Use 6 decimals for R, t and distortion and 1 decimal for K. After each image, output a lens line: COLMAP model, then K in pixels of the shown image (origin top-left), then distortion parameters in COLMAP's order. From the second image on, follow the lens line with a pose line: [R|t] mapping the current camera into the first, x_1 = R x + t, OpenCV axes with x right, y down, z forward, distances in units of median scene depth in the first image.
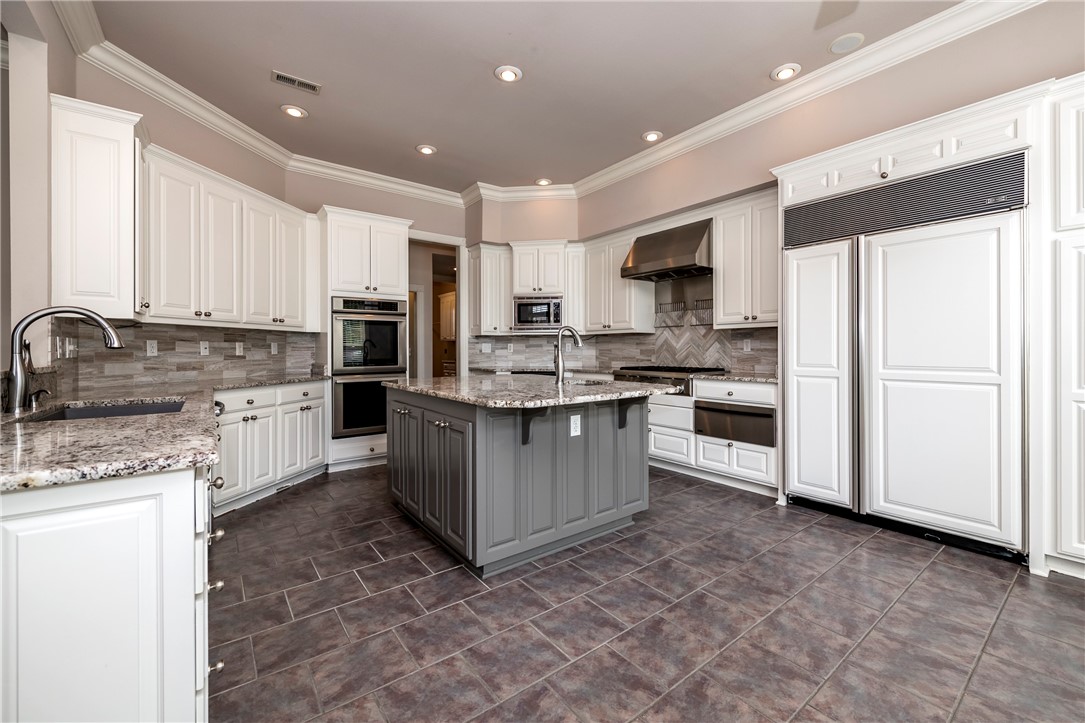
lens RADIAL K [[440.8, 0, 549.9], [0, 440.8, 349.1], [0, 0, 1]] dist [0.000313, -0.000203]
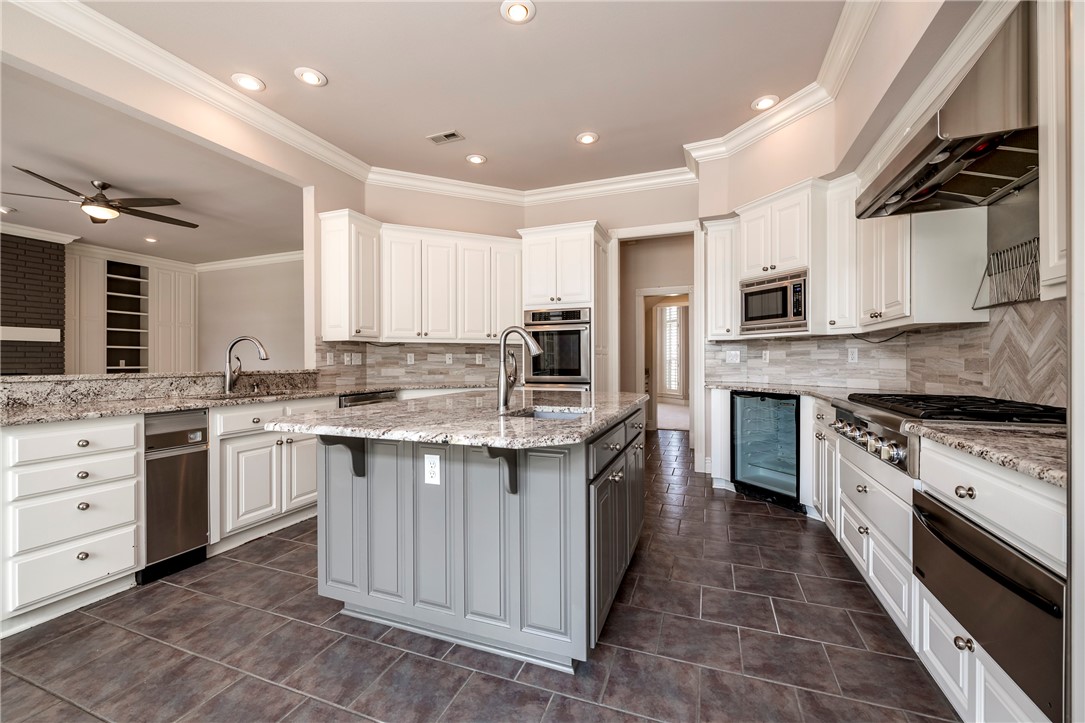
lens RADIAL K [[433.4, 0, 548.0], [0, 433.4, 358.1], [0, 0, 1]] dist [-0.001075, -0.000455]
pose [[0.524954, -0.002413, -0.851127, 0.573025], [0.003415, 0.999994, -0.000729, -0.001615], [0.851124, -0.002524, 0.524959, 0.615453]]
